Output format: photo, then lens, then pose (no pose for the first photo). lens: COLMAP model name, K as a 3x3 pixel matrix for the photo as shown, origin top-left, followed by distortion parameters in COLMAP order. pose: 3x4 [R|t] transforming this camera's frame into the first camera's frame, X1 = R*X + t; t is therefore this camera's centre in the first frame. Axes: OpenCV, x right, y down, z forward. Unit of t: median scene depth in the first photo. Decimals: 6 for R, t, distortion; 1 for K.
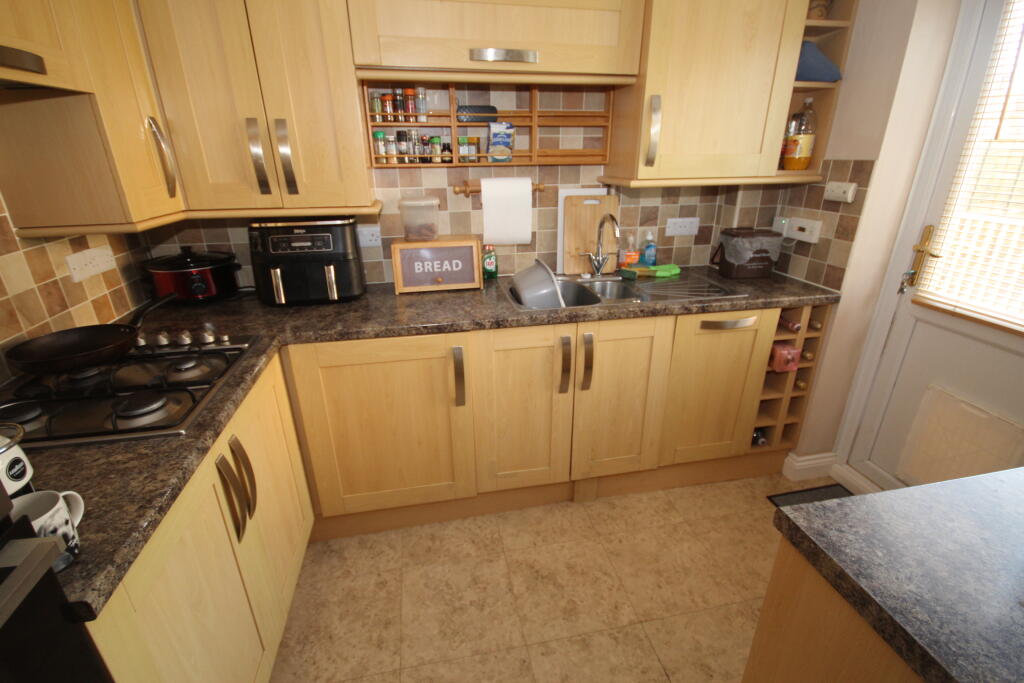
lens RADIAL K [[471.1, 0, 512.0], [0, 471.1, 341.5], [0, 0, 1]] dist [0.001607, -0.000193]
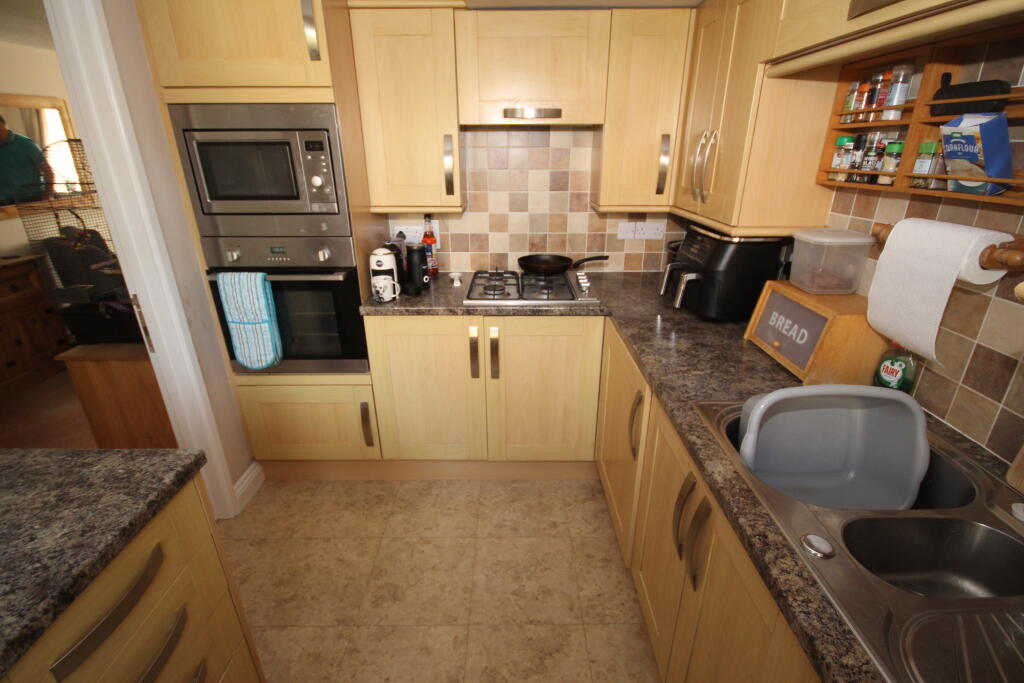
lens RADIAL K [[471.1, 0, 512.0], [0, 471.1, 341.5], [0, 0, 1]] dist [0.001607, -0.000193]
pose [[-0.183305, 0.373608, -0.909295, 0.655088], [-0.365373, 0.832815, 0.415839, -0.327984], [0.912635, 0.408457, -0.016153, 0.740598]]
